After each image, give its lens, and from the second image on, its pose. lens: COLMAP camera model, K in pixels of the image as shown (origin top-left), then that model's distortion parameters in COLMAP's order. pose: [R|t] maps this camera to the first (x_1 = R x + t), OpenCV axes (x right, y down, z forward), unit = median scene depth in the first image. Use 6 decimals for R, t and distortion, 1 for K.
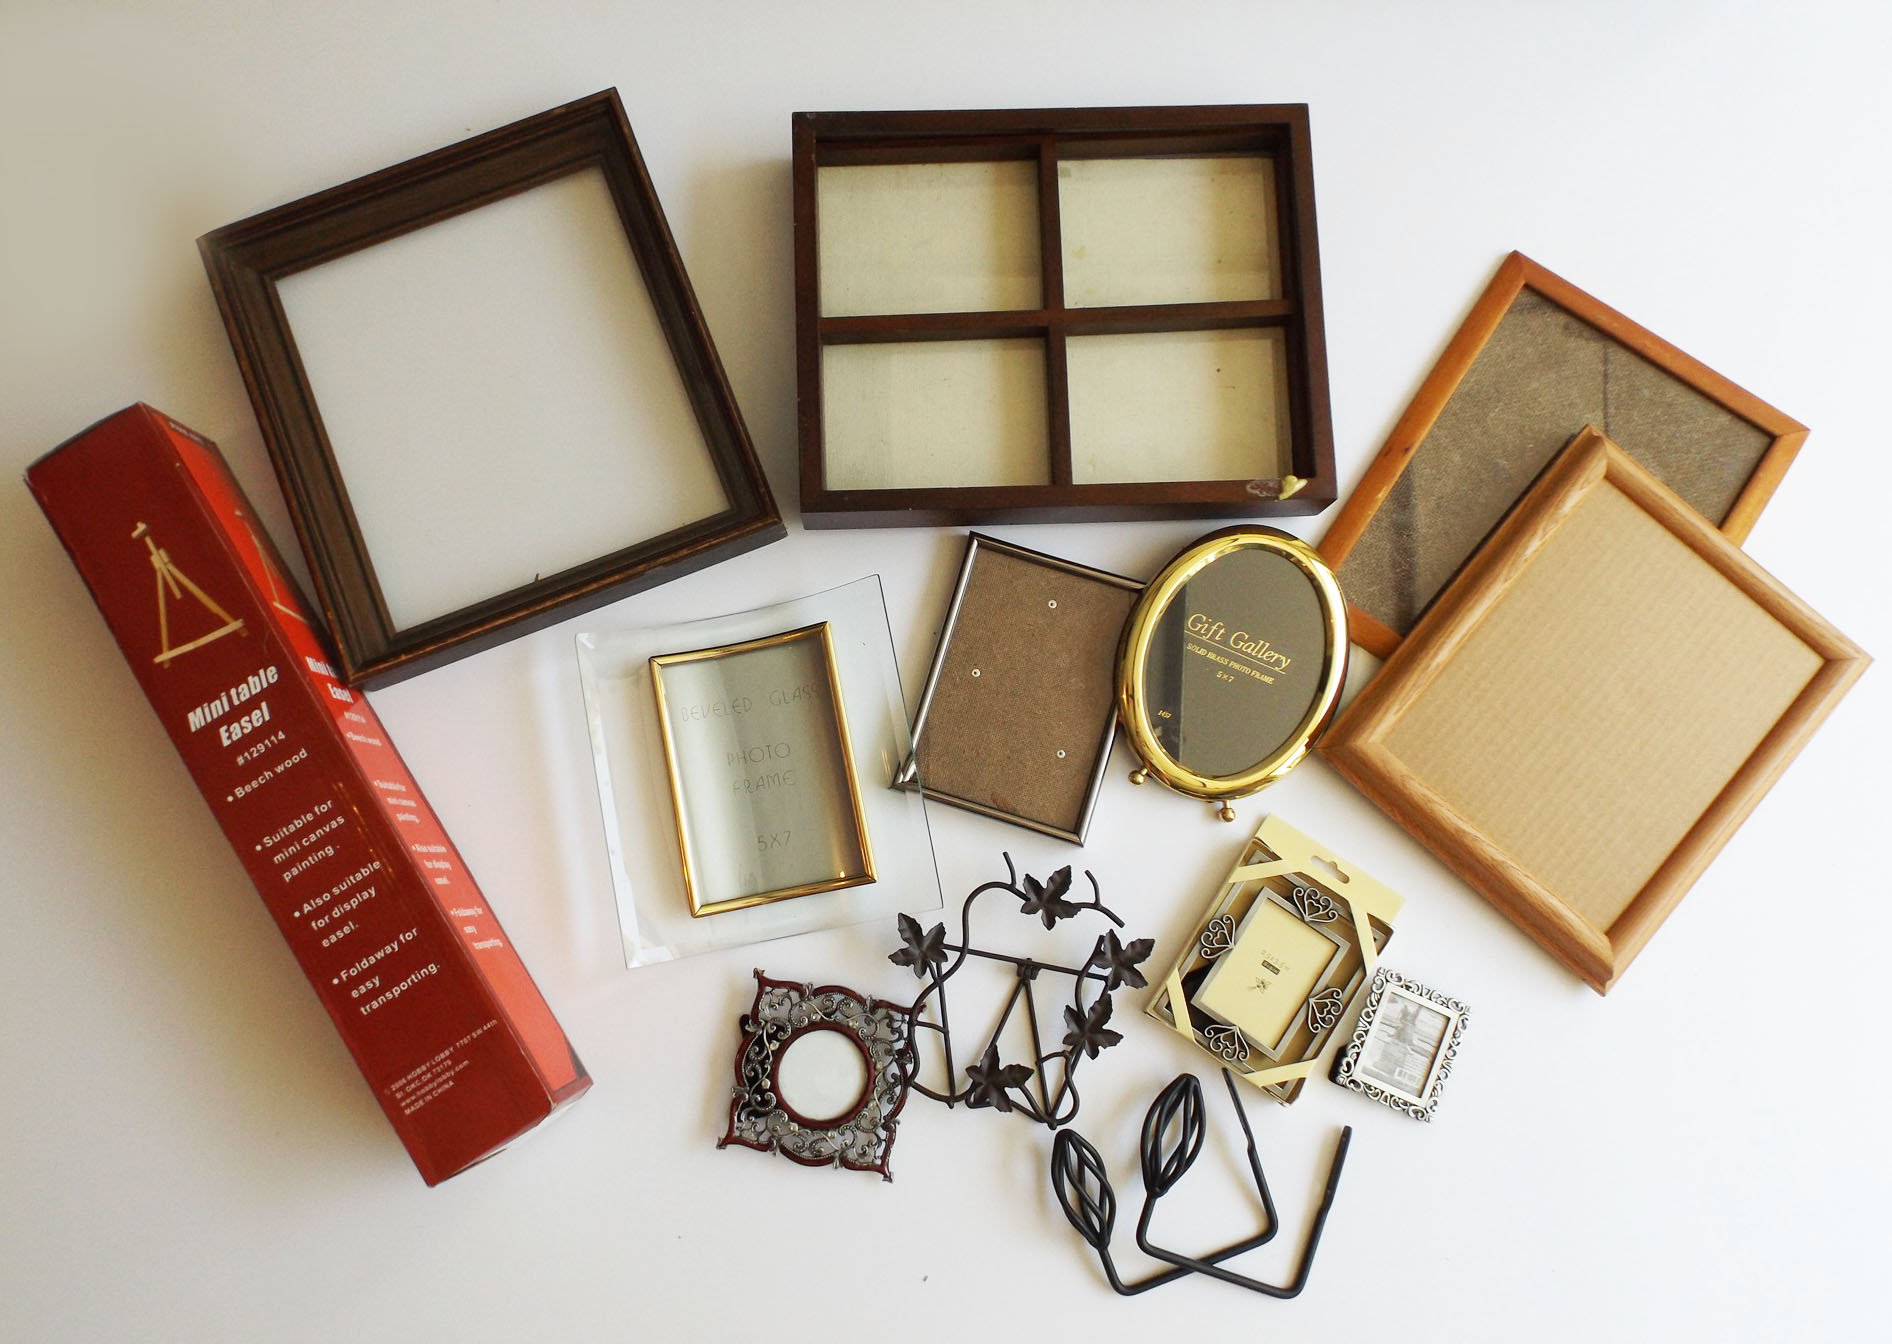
lens RADIAL K [[1381.9, 0, 946.0], [0, 1381.9, 672.0], [0, 0, 1]] dist [-0.002952, -0.004053]
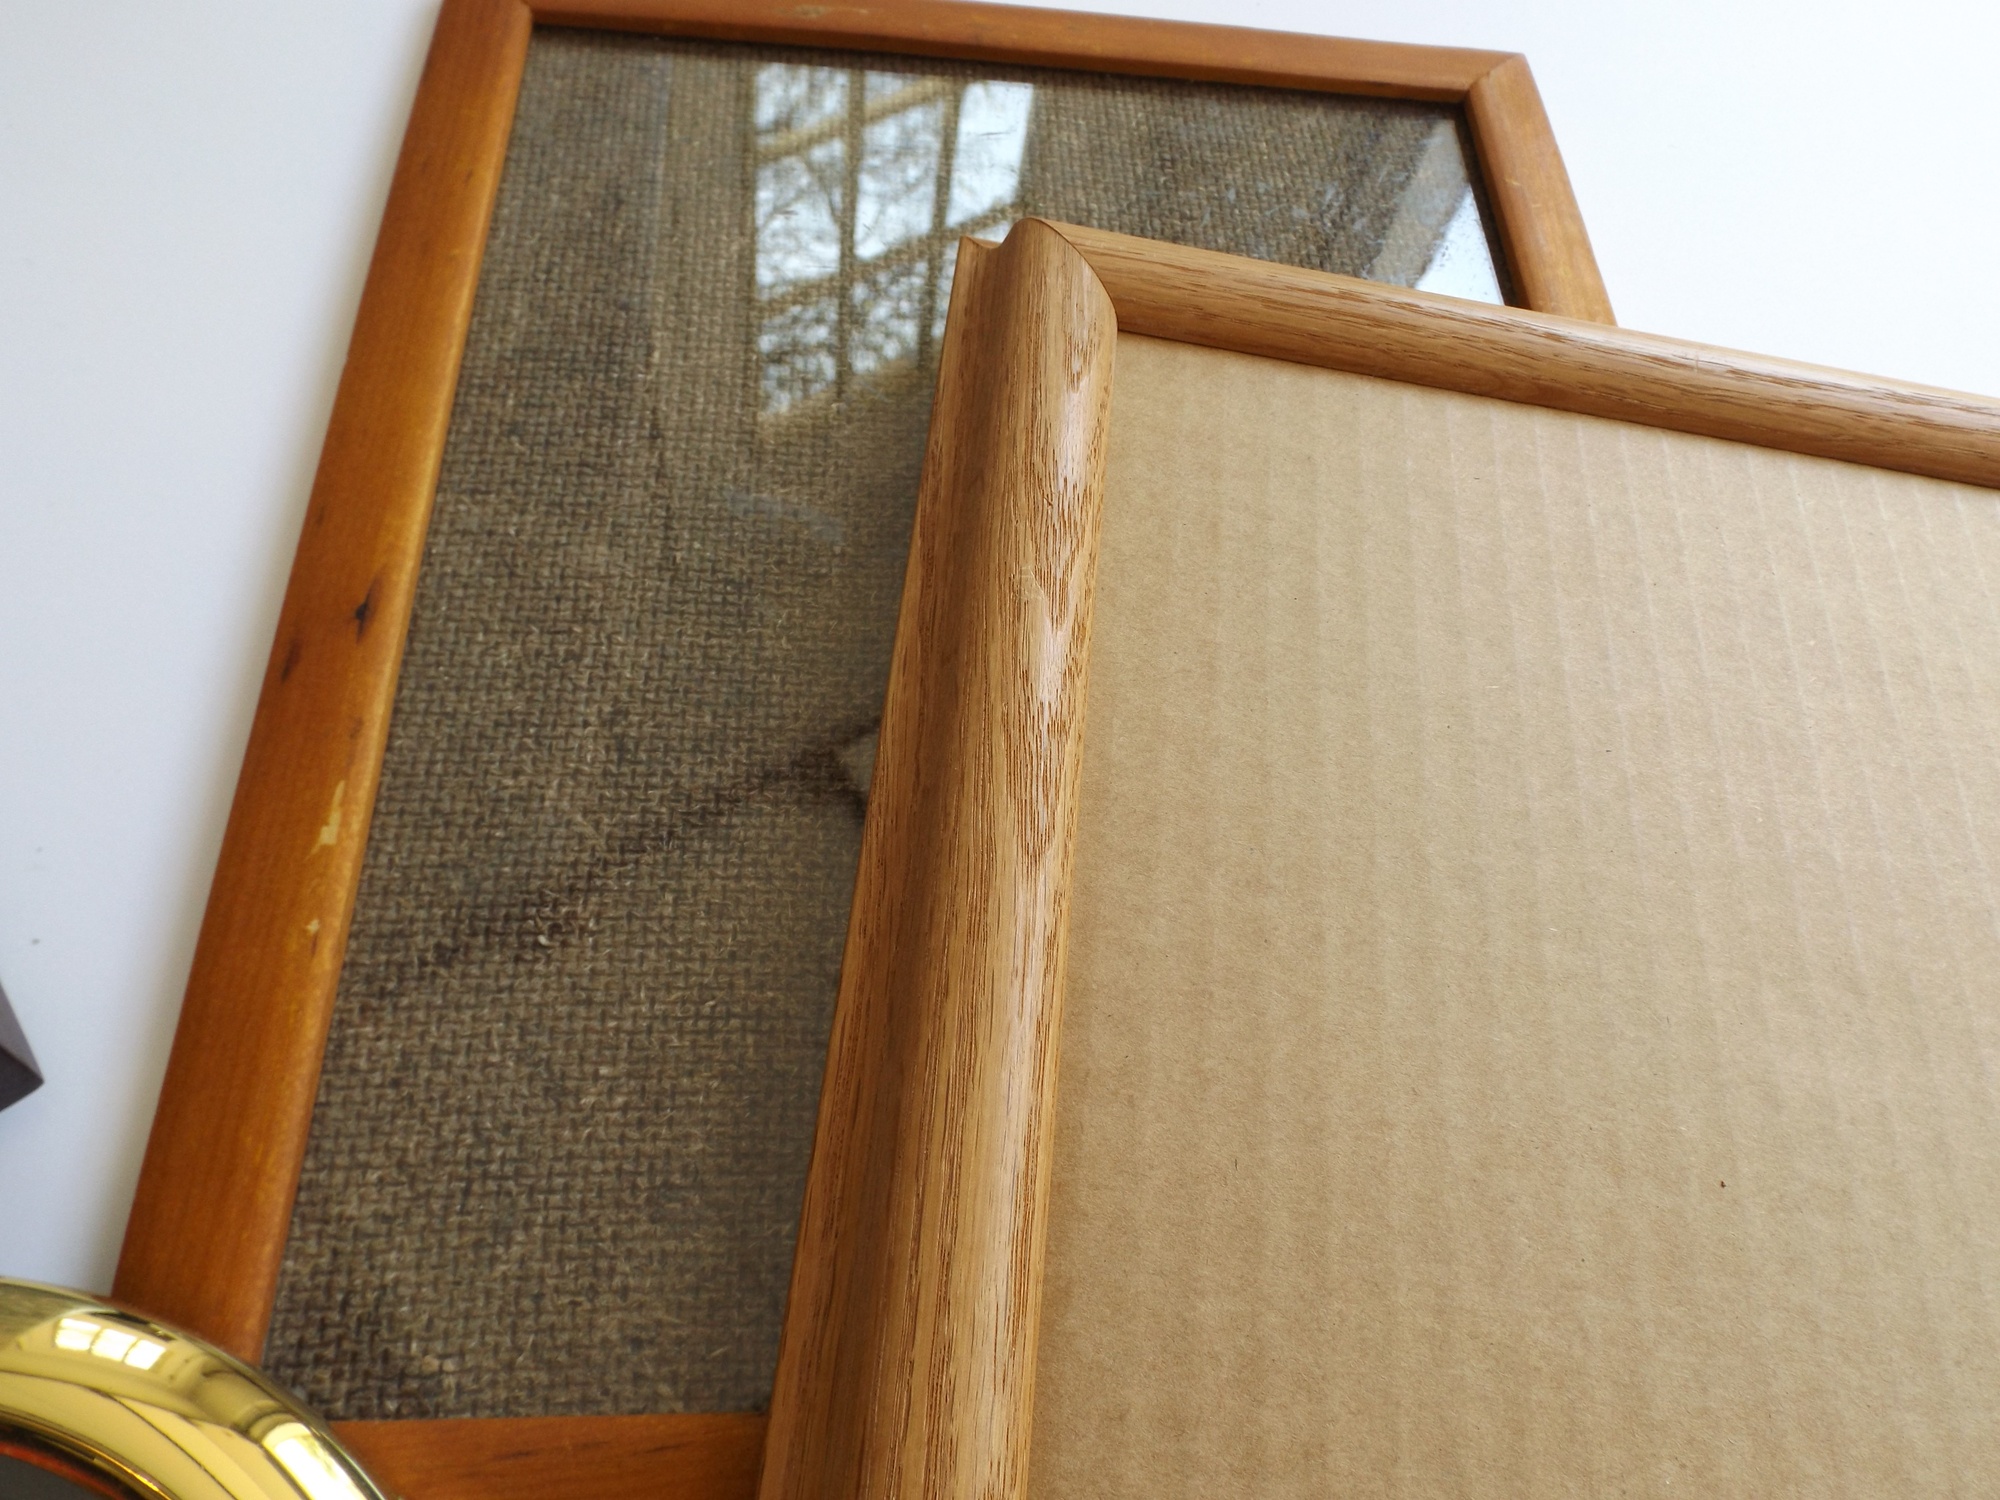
lens RADIAL K [[1400.1, 0, 1000.0], [0, 1400.1, 750.0], [0, 0, 1]] dist [0.007950, 0.001932]
pose [[0.805825, -0.454756, 0.379267, 0.357820], [0.557144, 0.799225, -0.225457, -0.039452], [-0.200591, 0.392985, 0.897400, 0.878135]]
